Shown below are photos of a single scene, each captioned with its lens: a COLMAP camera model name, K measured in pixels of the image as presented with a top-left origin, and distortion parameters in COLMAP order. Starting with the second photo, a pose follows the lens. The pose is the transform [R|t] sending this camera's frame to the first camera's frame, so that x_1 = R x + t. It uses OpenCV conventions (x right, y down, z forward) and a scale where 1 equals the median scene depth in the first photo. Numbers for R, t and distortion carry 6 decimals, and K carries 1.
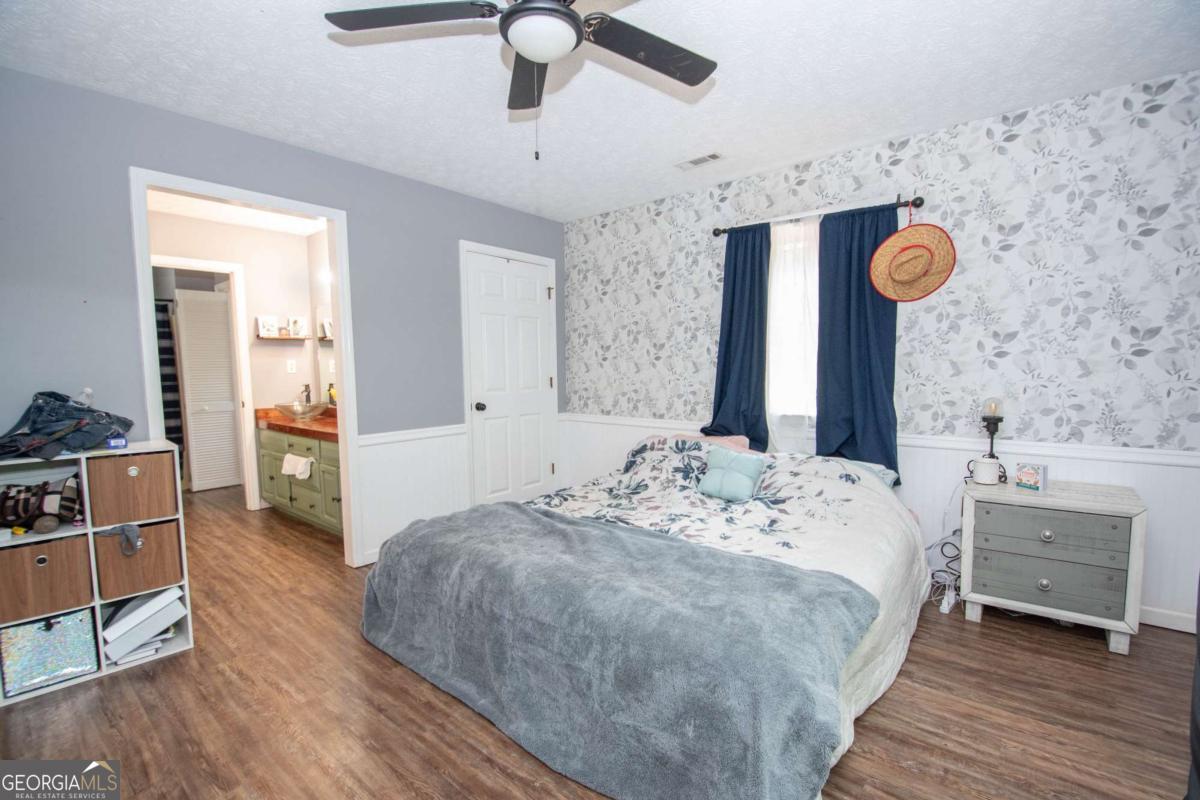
lens RADIAL K [[543.8, 0, 601.5], [0, 543.8, 417.7], [0, 0, 1]] dist [0.011037, -0.023427]
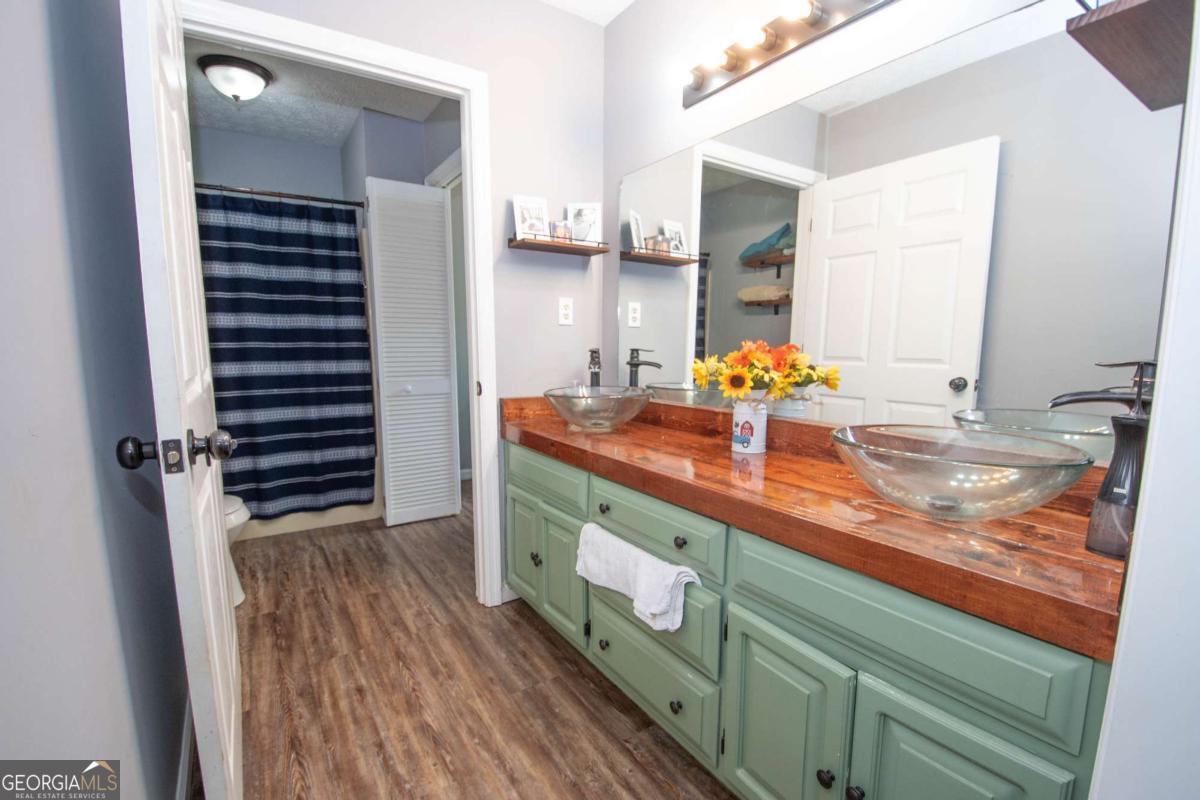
lens RADIAL K [[543.8, 0, 601.5], [0, 543.8, 417.7], [0, 0, 1]] dist [0.011037, -0.023427]
pose [[0.958545, 0.050488, -0.280433, -0.413113], [-0.037225, 0.997931, 0.052424, -0.027370], [0.282499, -0.039812, 0.958441, 0.563493]]
